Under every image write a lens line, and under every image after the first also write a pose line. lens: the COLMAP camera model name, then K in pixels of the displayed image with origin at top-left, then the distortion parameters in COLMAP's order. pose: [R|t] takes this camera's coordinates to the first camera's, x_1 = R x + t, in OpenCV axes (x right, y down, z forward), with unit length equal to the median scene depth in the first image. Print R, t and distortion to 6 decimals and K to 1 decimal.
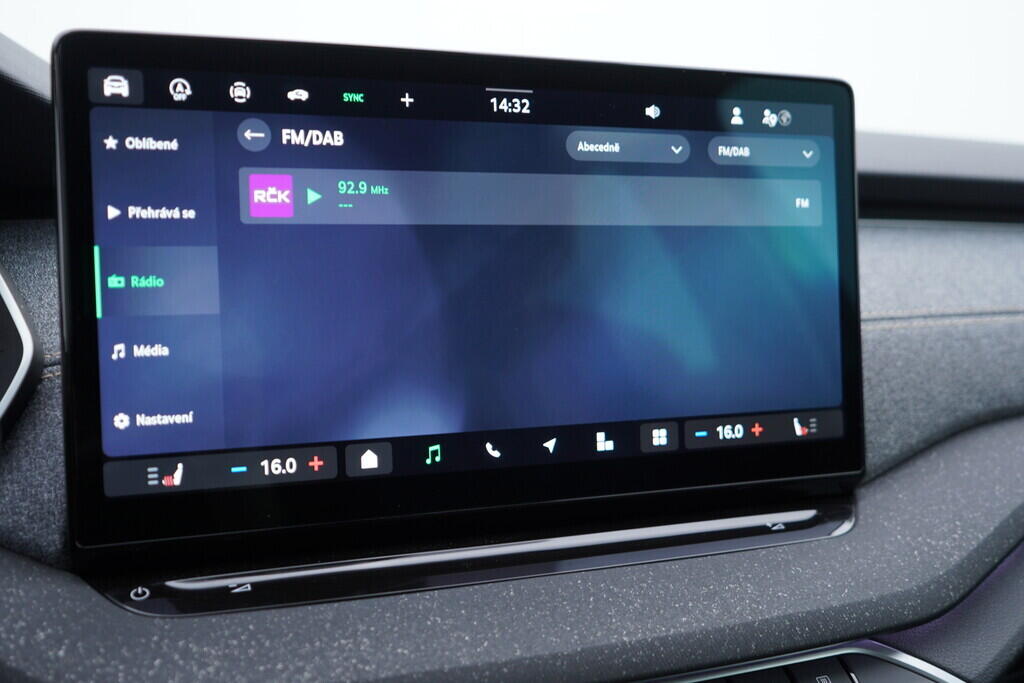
lens RADIAL K [[1046.3, 0, 512.9], [0, 1046.3, 343.4], [0, 0, 1]] dist [0.000696, 0.000000]
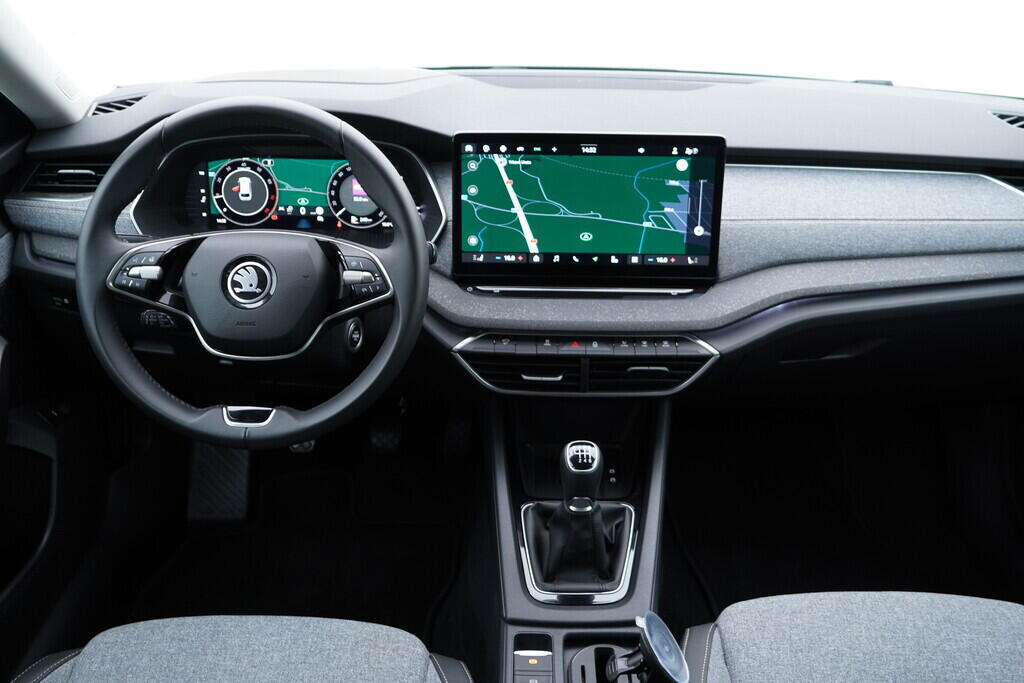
lens RADIAL K [[1046.3, 0, 511.3], [0, 1046.3, 342.3], [0, 0, 1]] dist [0.000696, 0.000000]
pose [[0.929276, 0.153100, -0.336163, 0.957074], [-0.045894, 0.950864, 0.306187, -0.656184], [0.366523, -0.269105, 0.890642, -2.083543]]
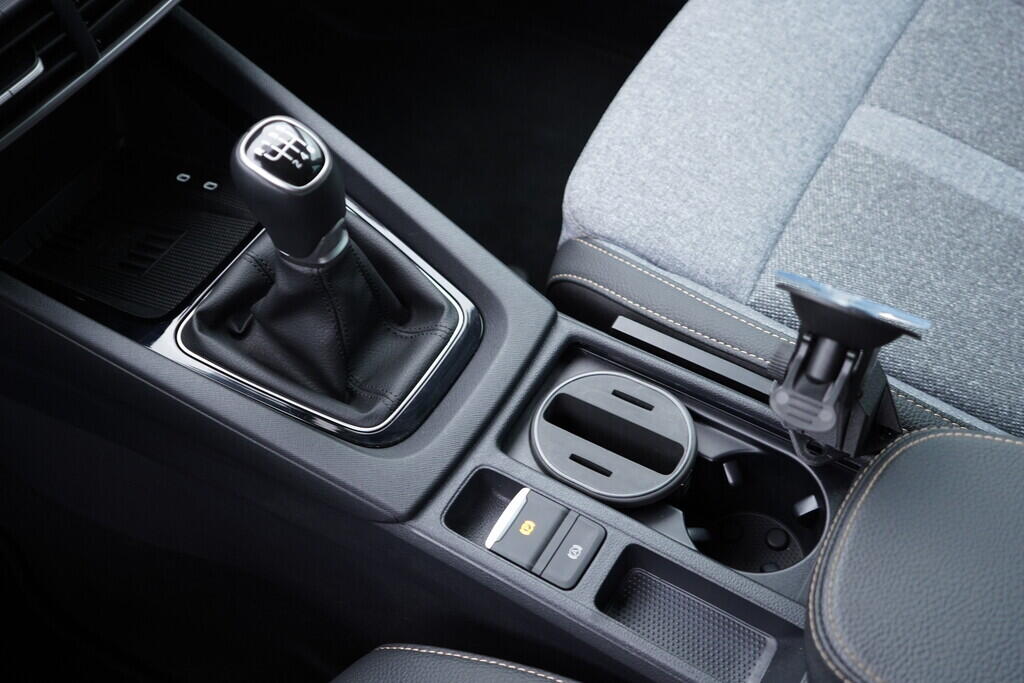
lens RADIAL K [[1046.3, 0, 511.6], [0, 1046.3, 338.9], [0, 0, 1]] dist [0.000696, 0.000000]
pose [[0.794709, -0.541203, 0.274841, -0.073849], [0.213562, 0.673145, 0.708002, -0.147865], [-0.568181, -0.503960, 0.650534, -0.554394]]
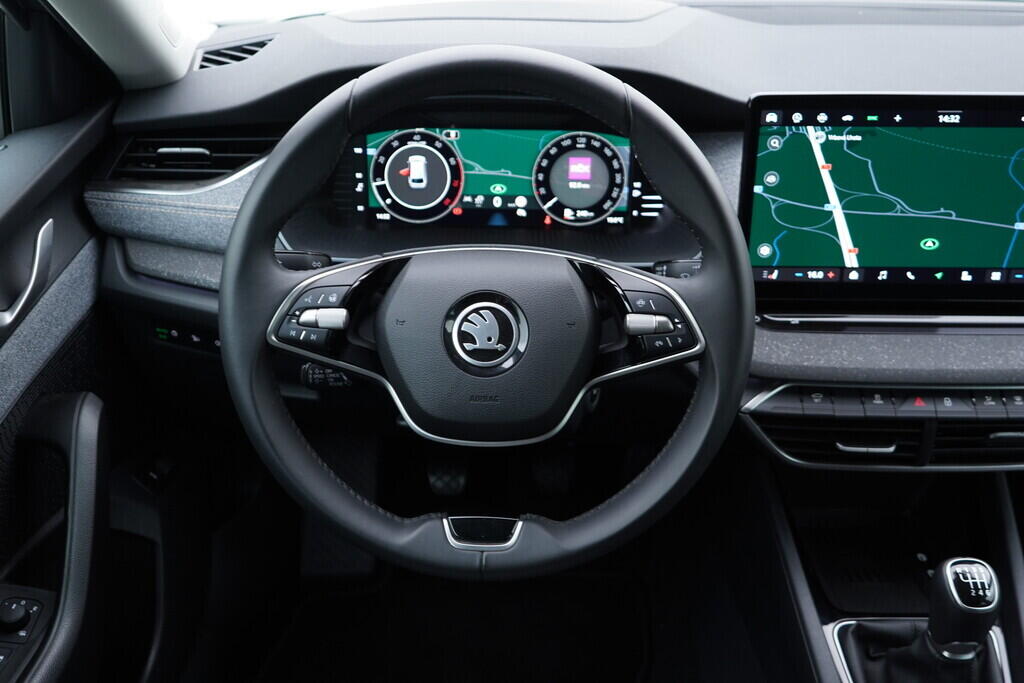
lens RADIAL K [[1046.3, 0, 513.3], [0, 1046.3, 342.1], [0, 0, 1]] dist [0.000696, 0.000000]
pose [[0.929271, 0.169042, -0.328452, -0.051897], [-0.038924, 0.929010, 0.368002, -0.579966], [0.367343, -0.329189, 0.869882, -1.356774]]
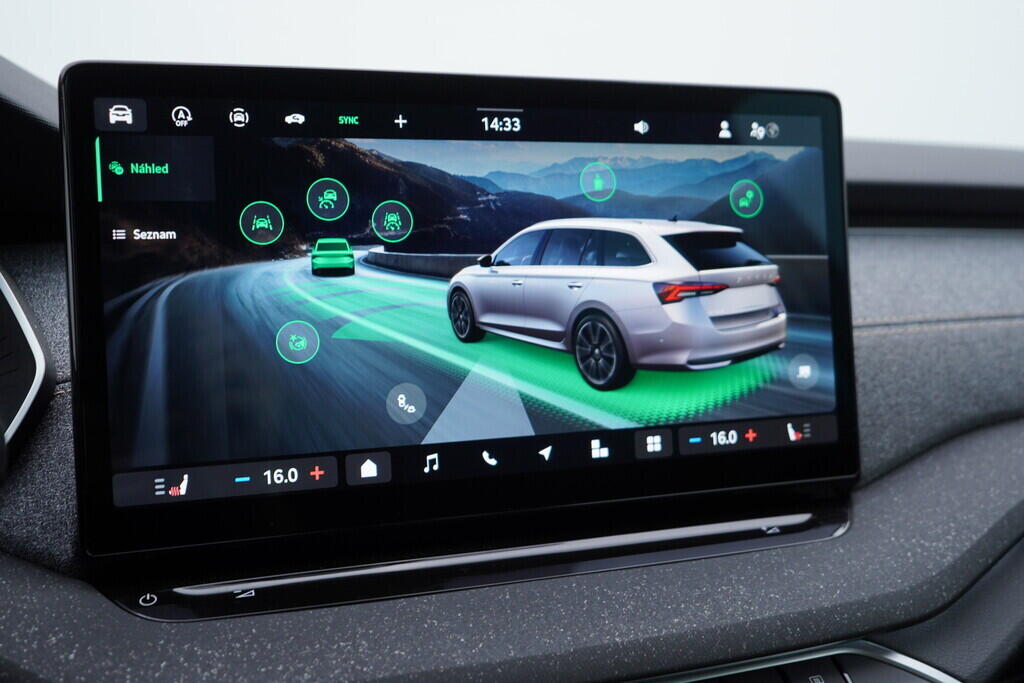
lens RADIAL K [[1046.3, 0, 512.6], [0, 1046.3, 342.3], [0, 0, 1]] dist [0.000696, 0.000000]
pose [[0.999520, -0.016681, -0.026124, 0.034146], [0.016248, 0.999729, -0.016685, 0.005810], [0.026395, 0.016252, 0.999519, -0.031566]]
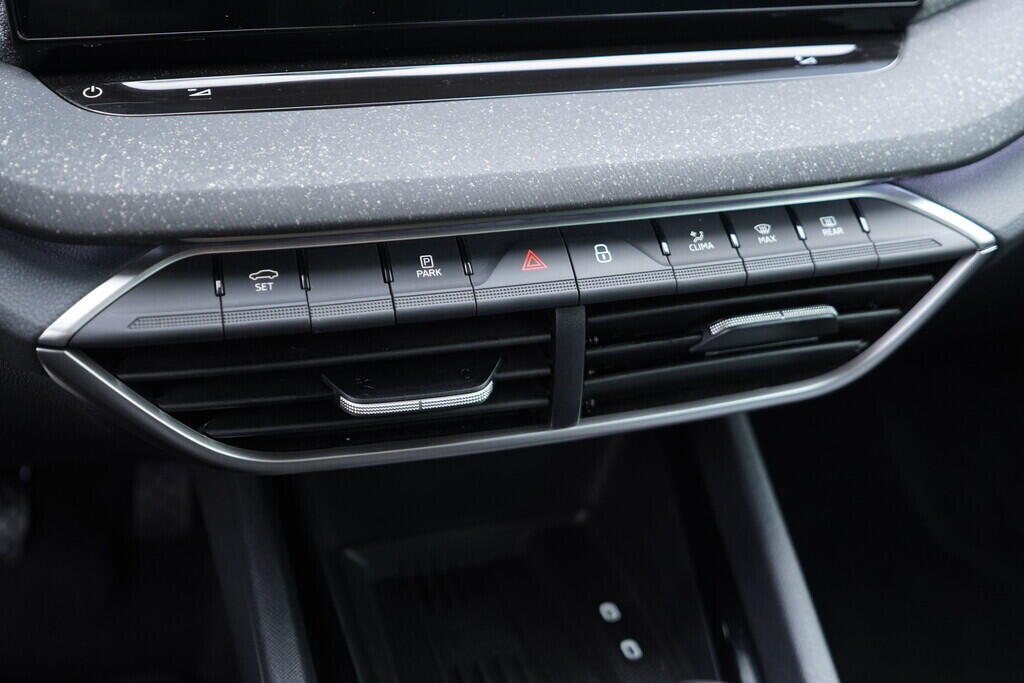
lens RADIAL K [[1046.3, 0, 514.6], [0, 1046.3, 341.8], [0, 0, 1]] dist [0.000696, 0.000000]
pose [[0.995248, 0.052610, -0.081933, 0.103123], [-0.019107, 0.930625, 0.365476, 0.088598], [0.095477, -0.362174, 0.927208, 0.071768]]
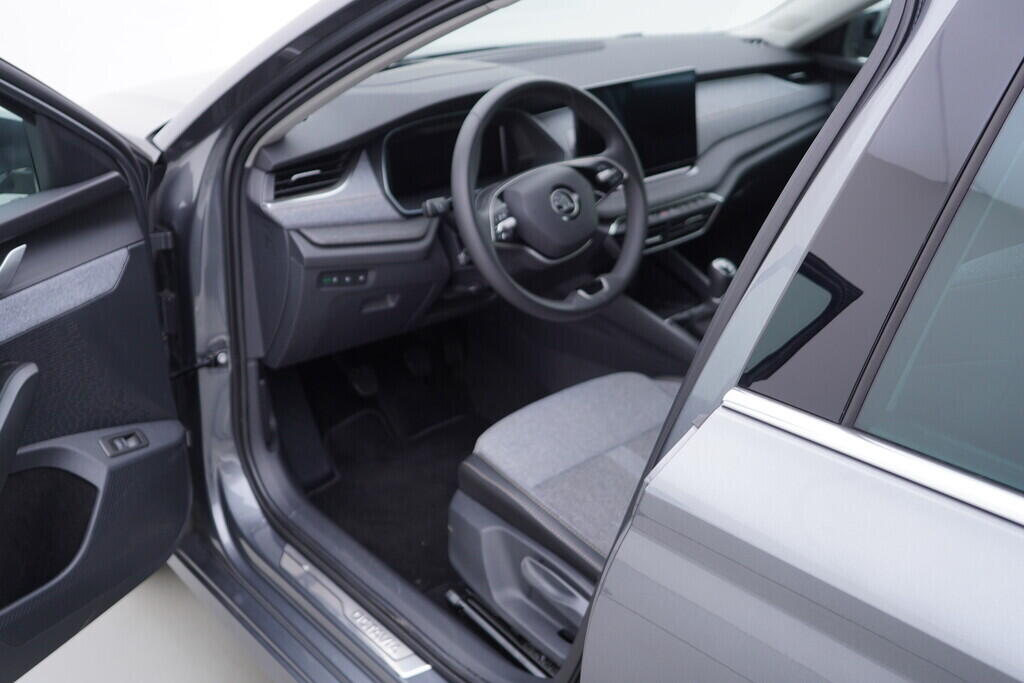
lens RADIAL K [[1046.3, 0, 508.7], [0, 1046.3, 338.8], [0, 0, 1]] dist [0.000696, 0.000000]
pose [[0.938233, -0.155164, 0.309262, -2.324857], [0.056556, 0.950562, 0.305340, -0.666471], [-0.341350, -0.268989, 0.900625, -3.572030]]
